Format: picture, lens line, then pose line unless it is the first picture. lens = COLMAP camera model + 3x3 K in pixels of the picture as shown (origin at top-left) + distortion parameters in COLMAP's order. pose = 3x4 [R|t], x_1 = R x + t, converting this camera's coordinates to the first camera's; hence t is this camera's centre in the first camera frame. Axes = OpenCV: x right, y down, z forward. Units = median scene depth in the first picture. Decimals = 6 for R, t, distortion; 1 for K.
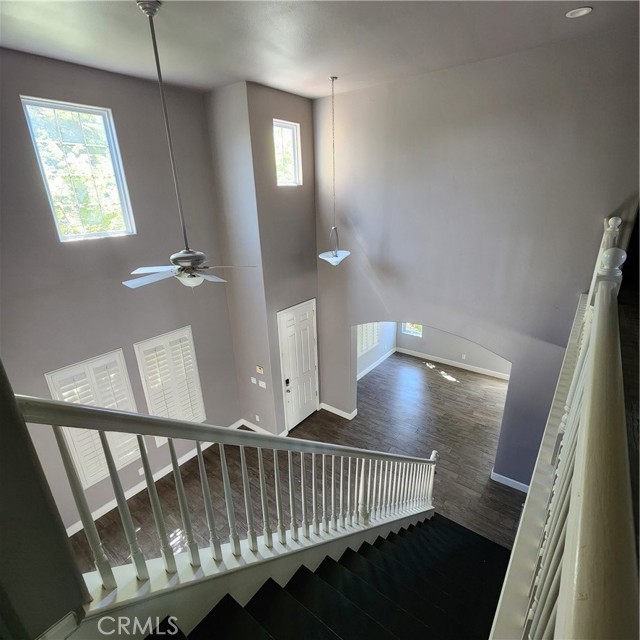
lens RADIAL K [[352.1, 0, 320.5], [0, 352.1, 320.8], [0, 0, 1]] dist [0.006586, -0.001495]
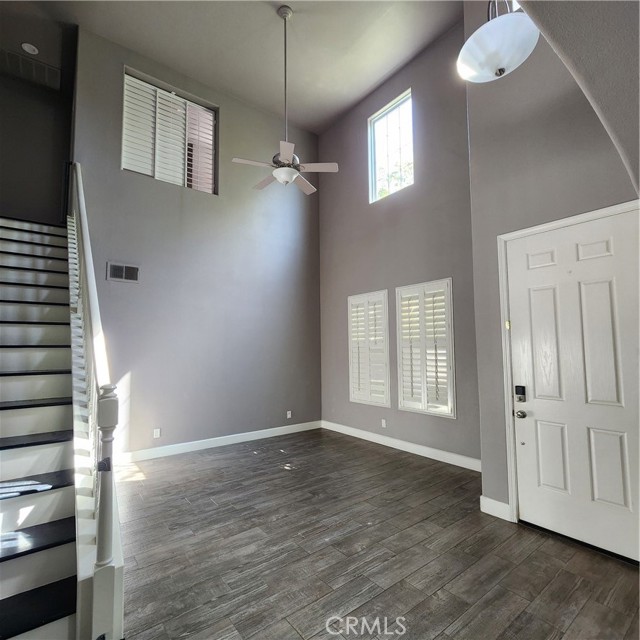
lens RADIAL K [[352.1, 0, 319.9], [0, 352.1, 323.2], [0, 0, 1]] dist [0.006586, -0.001495]
pose [[-0.254644, -0.057532, -0.965322, 0.501567], [-0.336311, 0.941186, 0.032622, 0.194738], [0.906670, 0.332955, -0.259016, 1.028147]]
